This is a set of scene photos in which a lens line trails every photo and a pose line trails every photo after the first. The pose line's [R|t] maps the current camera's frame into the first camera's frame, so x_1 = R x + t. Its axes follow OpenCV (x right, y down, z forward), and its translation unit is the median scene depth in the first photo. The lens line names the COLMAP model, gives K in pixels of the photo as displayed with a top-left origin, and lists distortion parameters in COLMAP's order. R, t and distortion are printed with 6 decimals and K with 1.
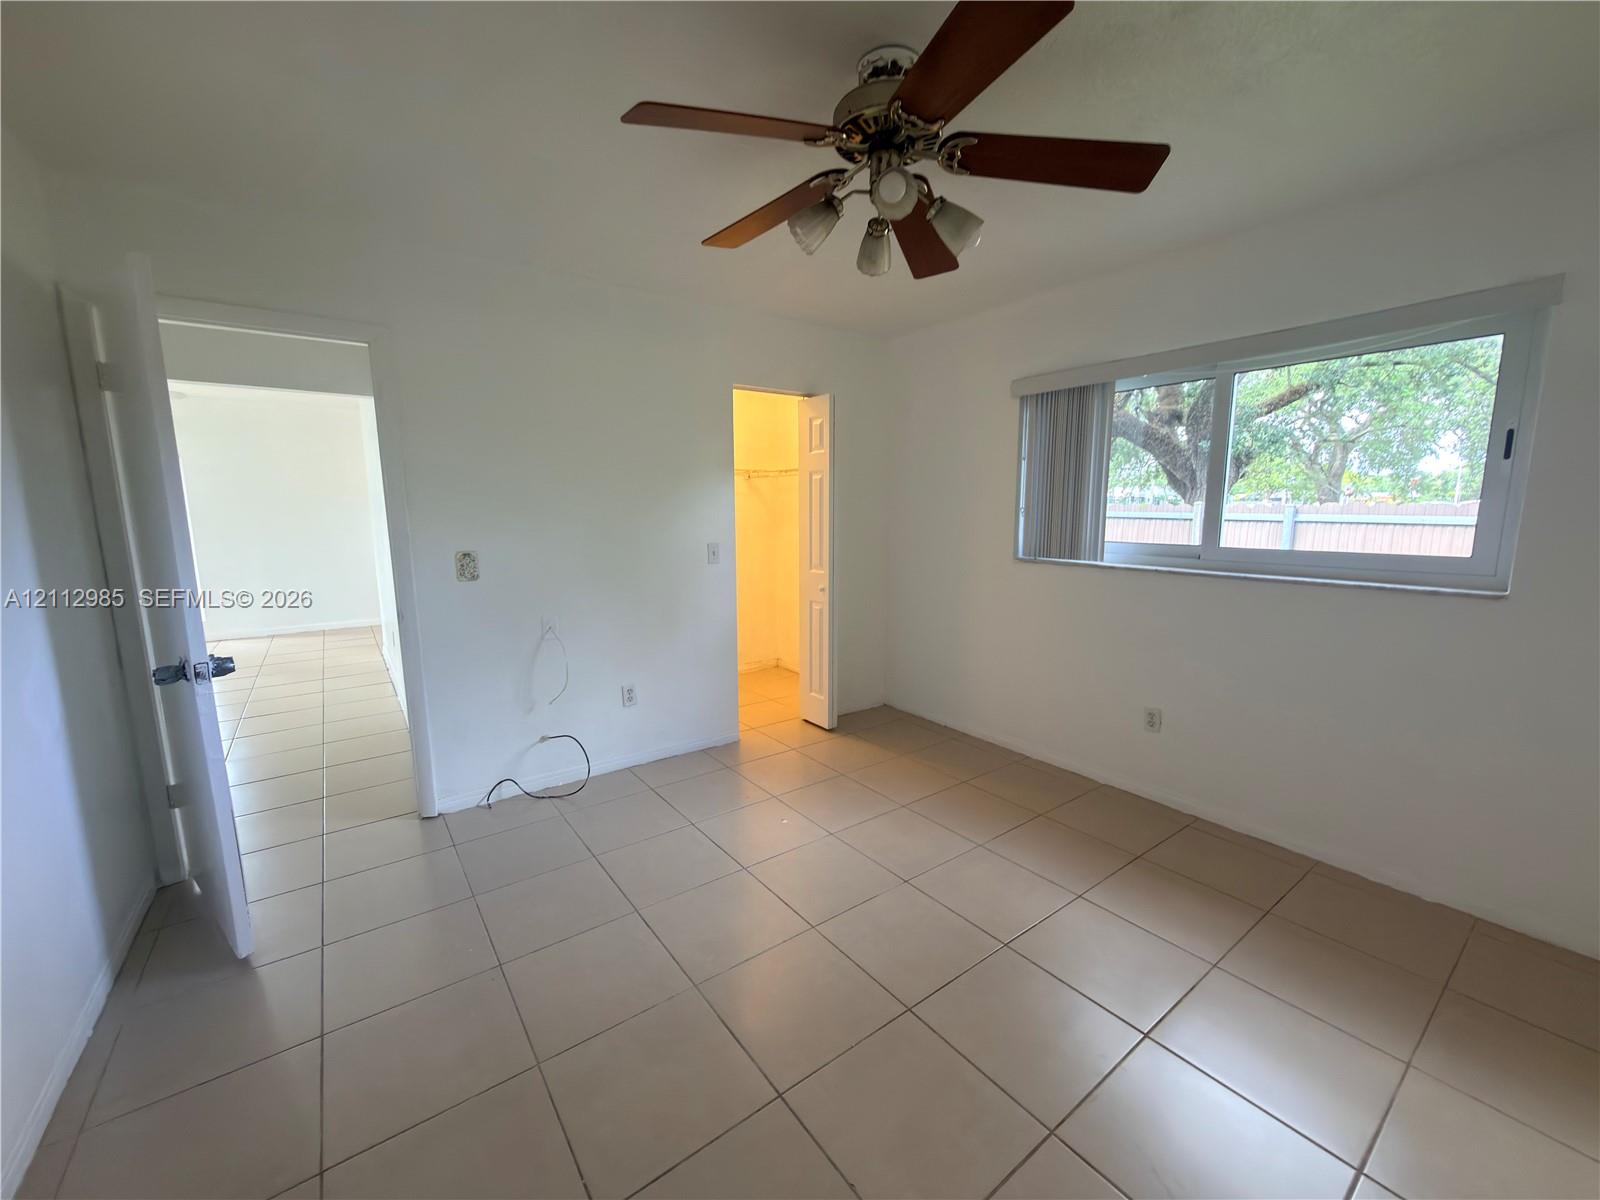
lens RADIAL K [[638.6, 0, 792.9], [0, 638.6, 602.0], [0, 0, 1]] dist [-0.000257, -0.000048]
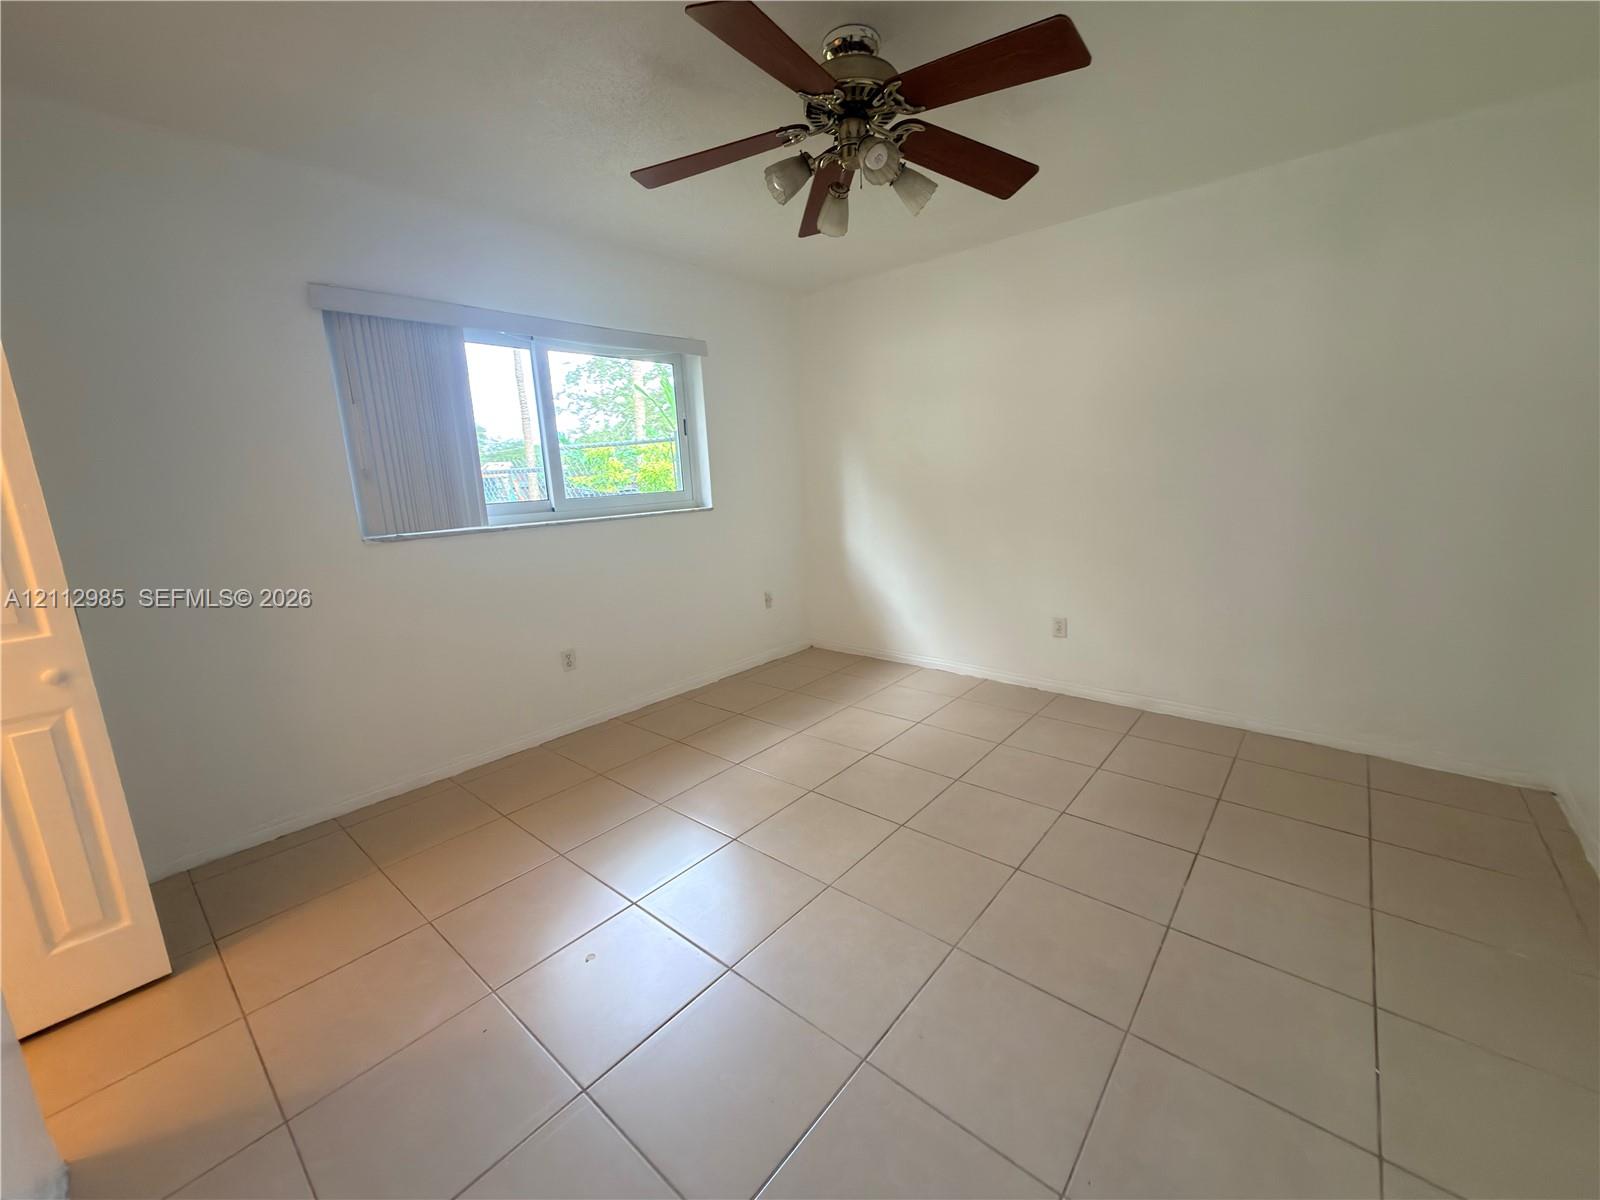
lens RADIAL K [[638.6, 0, 792.9], [0, 638.6, 602.0], [0, 0, 1]] dist [-0.000257, -0.000048]
pose [[-0.223464, -0.182113, 0.957548, -0.532690], [0.193059, 0.954658, 0.226618, -0.081968], [-0.955401, 0.235504, -0.178173, 0.764571]]
